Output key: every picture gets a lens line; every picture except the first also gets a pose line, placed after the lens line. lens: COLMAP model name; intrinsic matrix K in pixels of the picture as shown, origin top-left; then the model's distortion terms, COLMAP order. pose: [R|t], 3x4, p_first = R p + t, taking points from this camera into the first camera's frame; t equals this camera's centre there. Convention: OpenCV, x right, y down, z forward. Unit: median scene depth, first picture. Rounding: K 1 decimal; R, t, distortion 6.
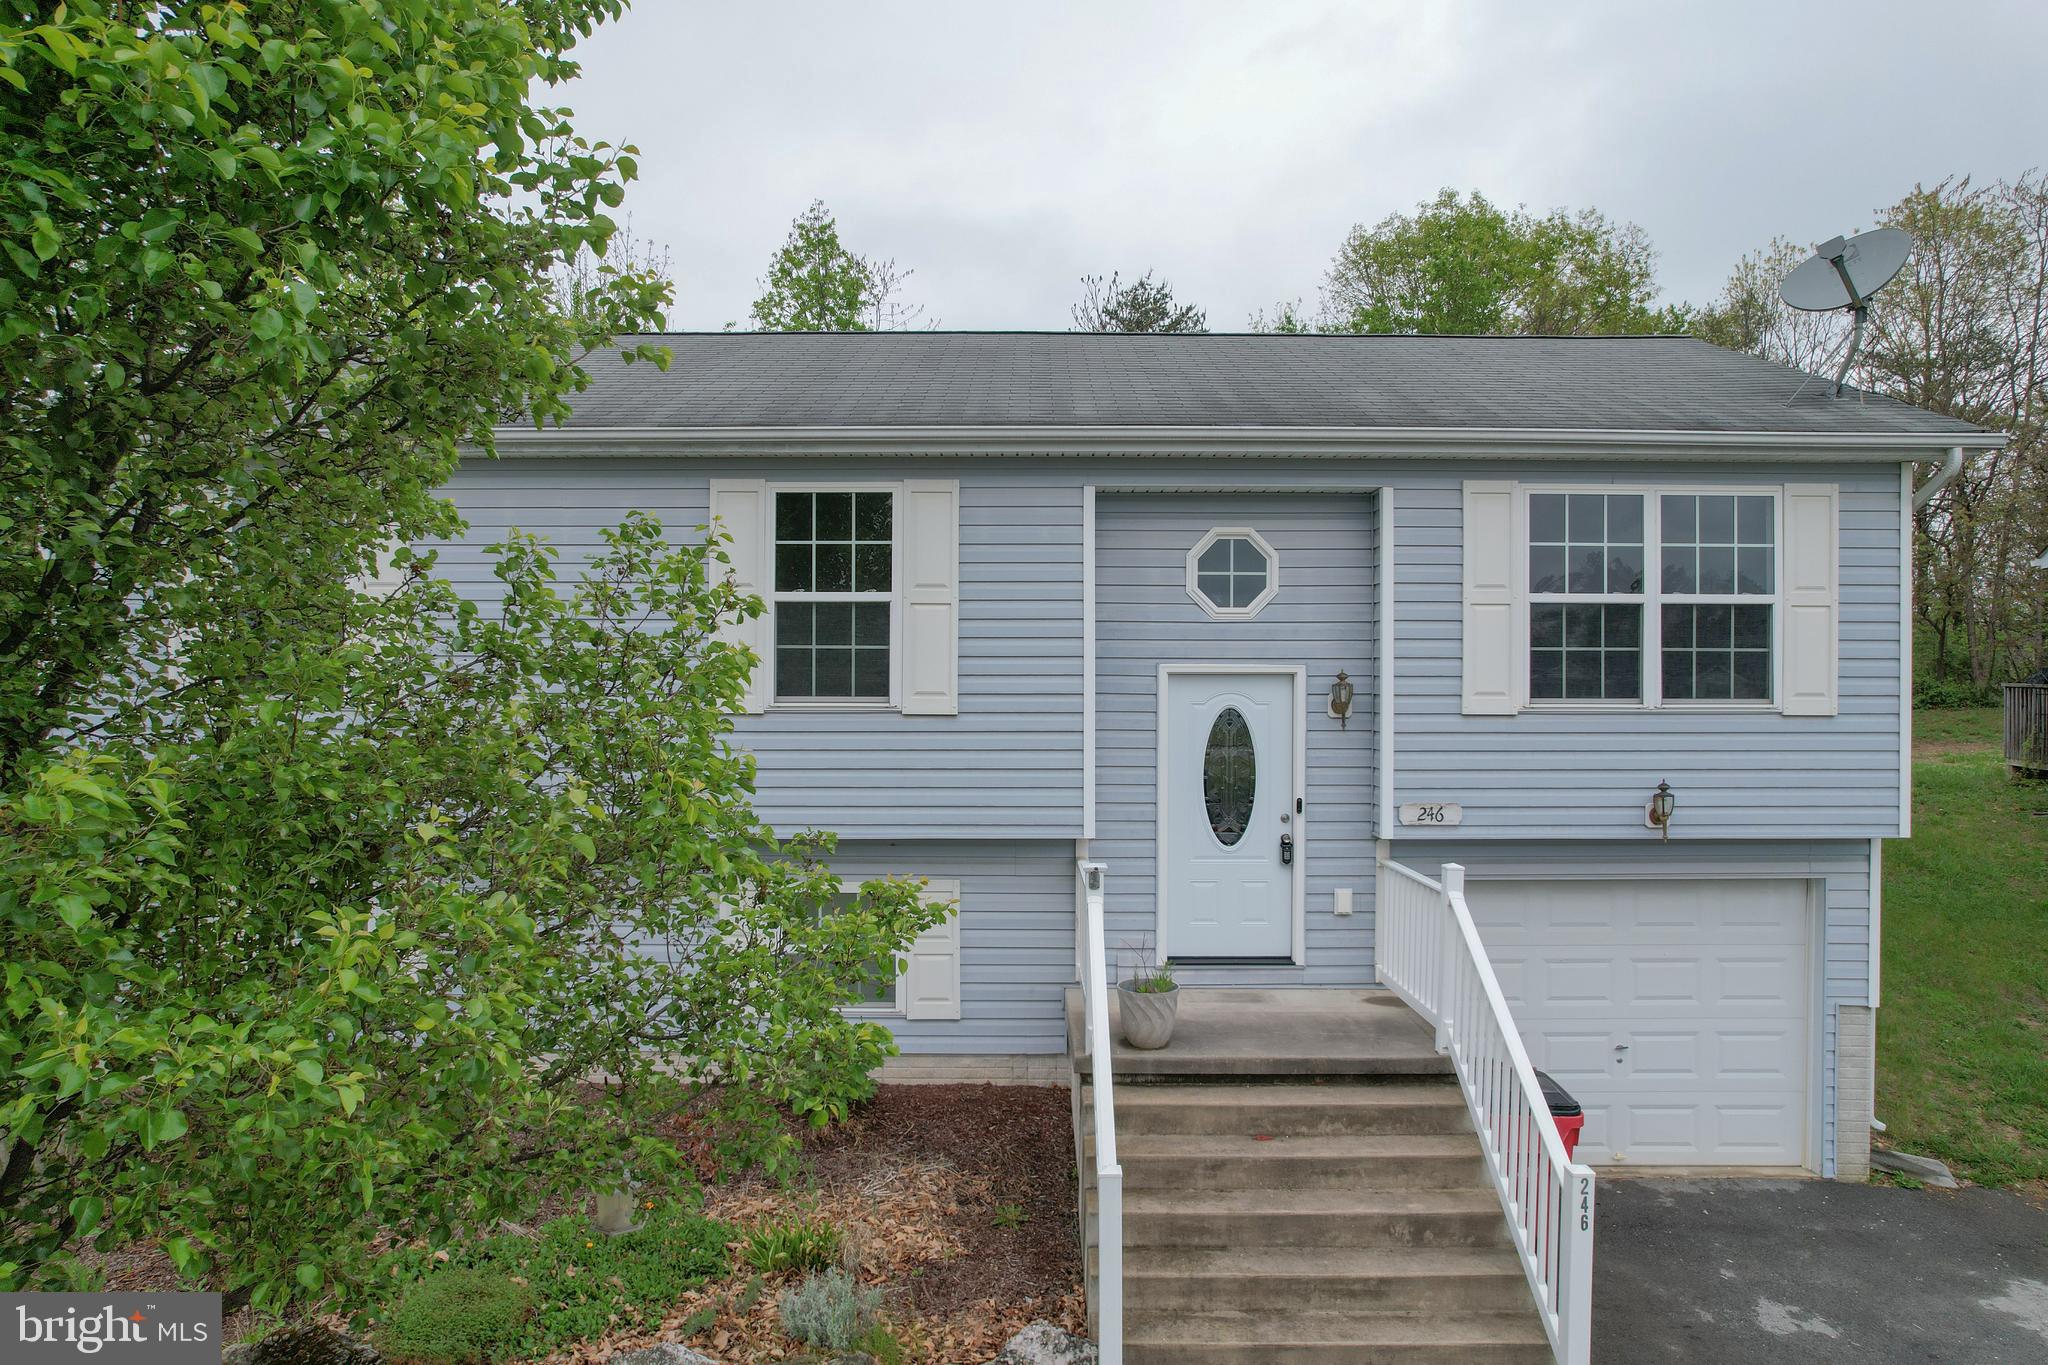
lens RADIAL K [[1305.9, 0, 1022.9], [0, 1305.9, 682.7], [0, 0, 1]] dist [-0.070723, 0.055742]
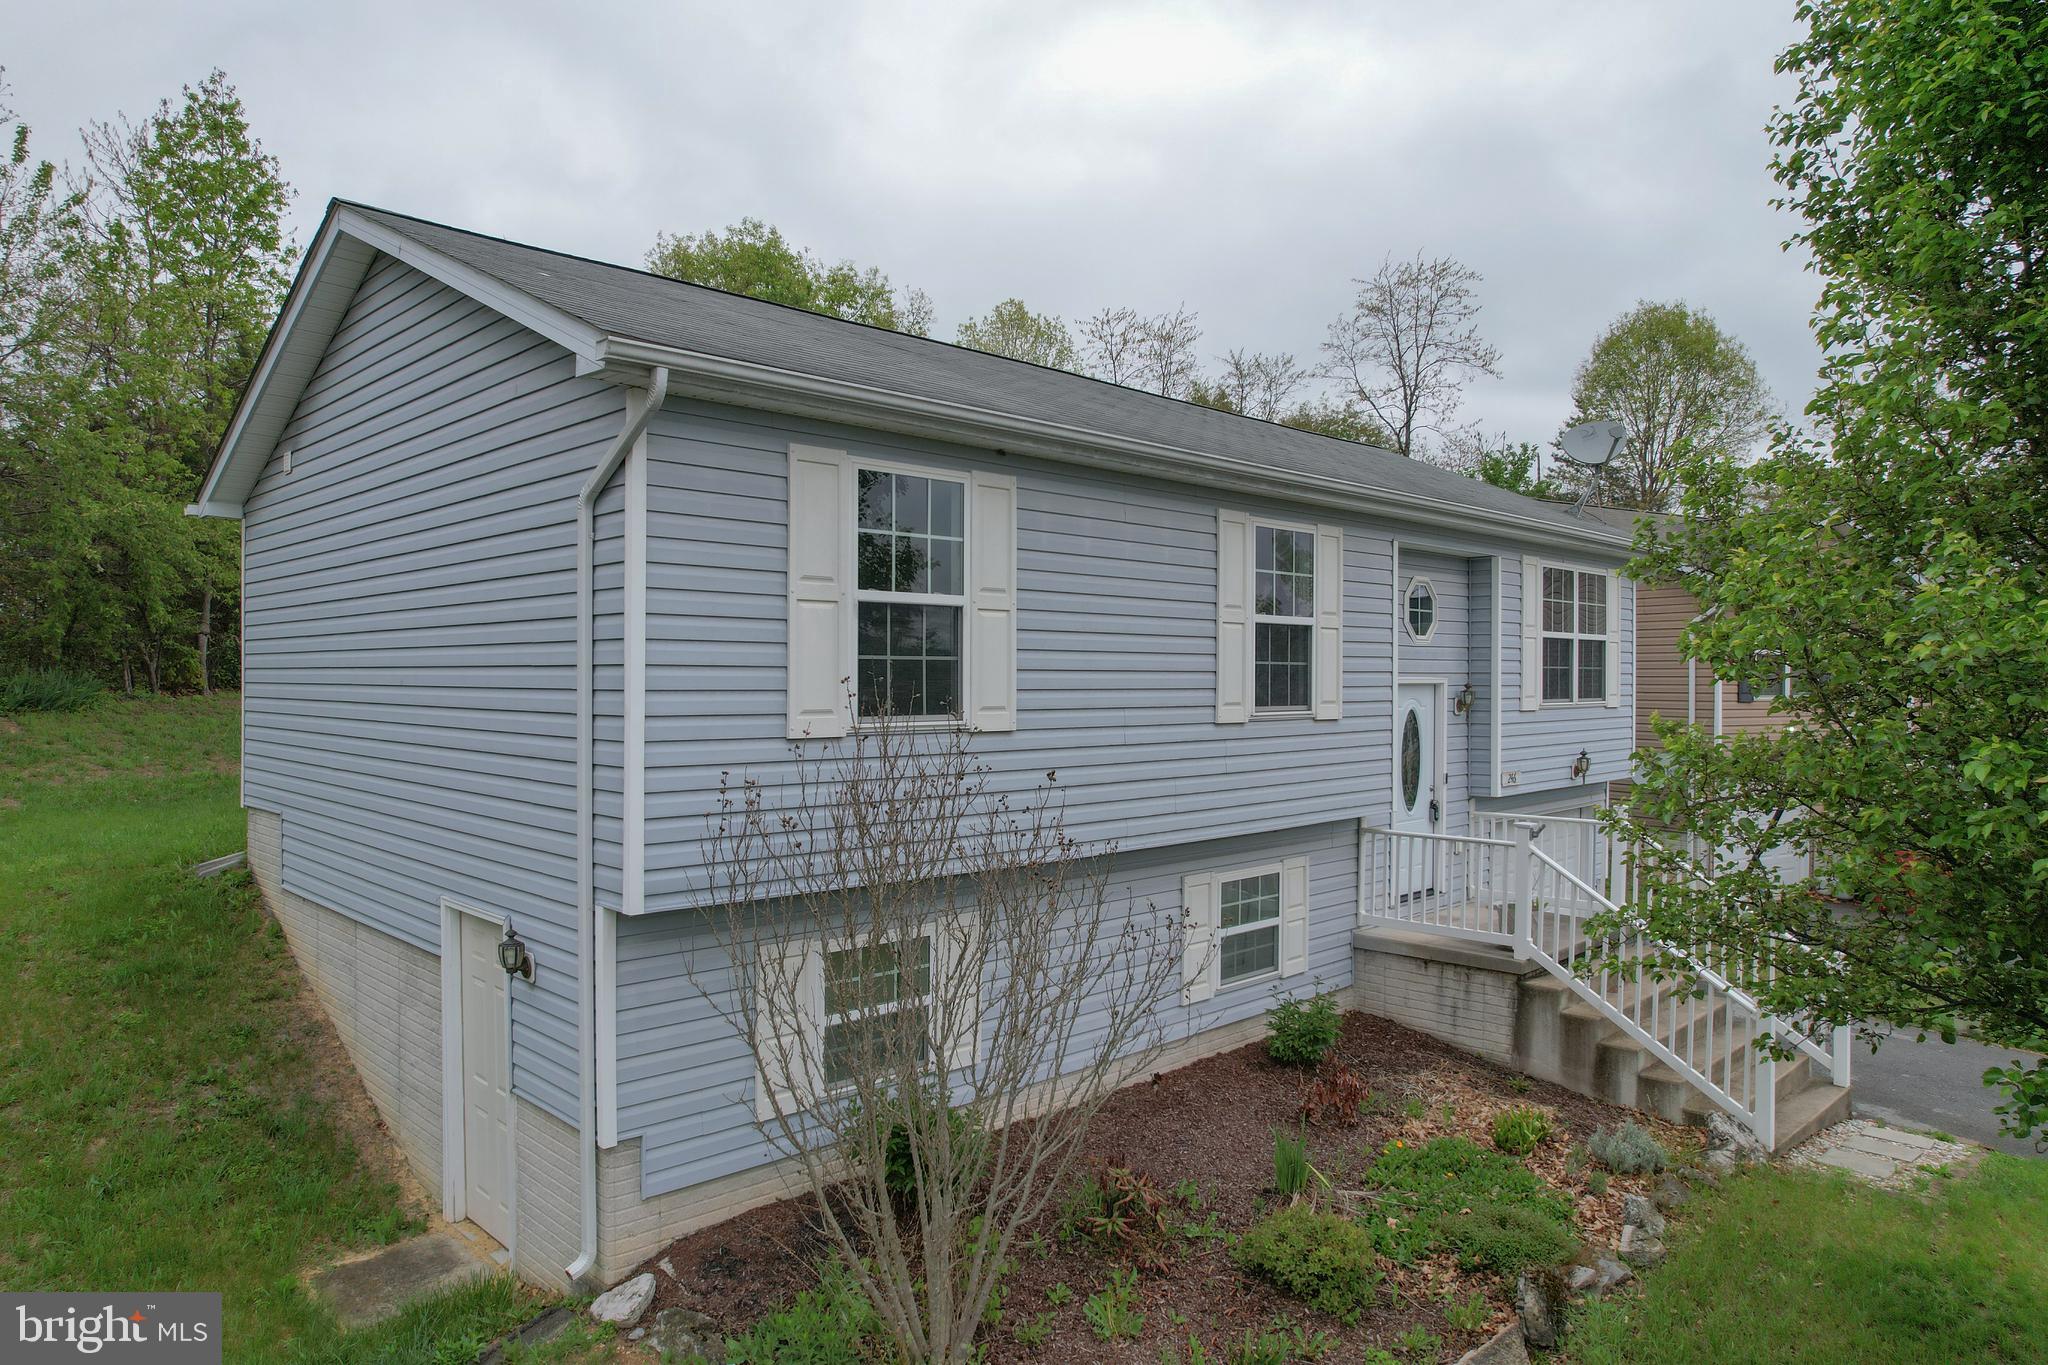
lens RADIAL K [[1305.9, 0, 1032.5], [0, 1305.9, 669.4], [0, 0, 1]] dist [-0.070723, 0.055742]
pose [[0.704821, 0.001644, 0.709384, -1.127305], [-0.002157, 0.999998, -0.000175, -0.021633], [-0.709382, -0.001407, 0.704823, 0.341603]]
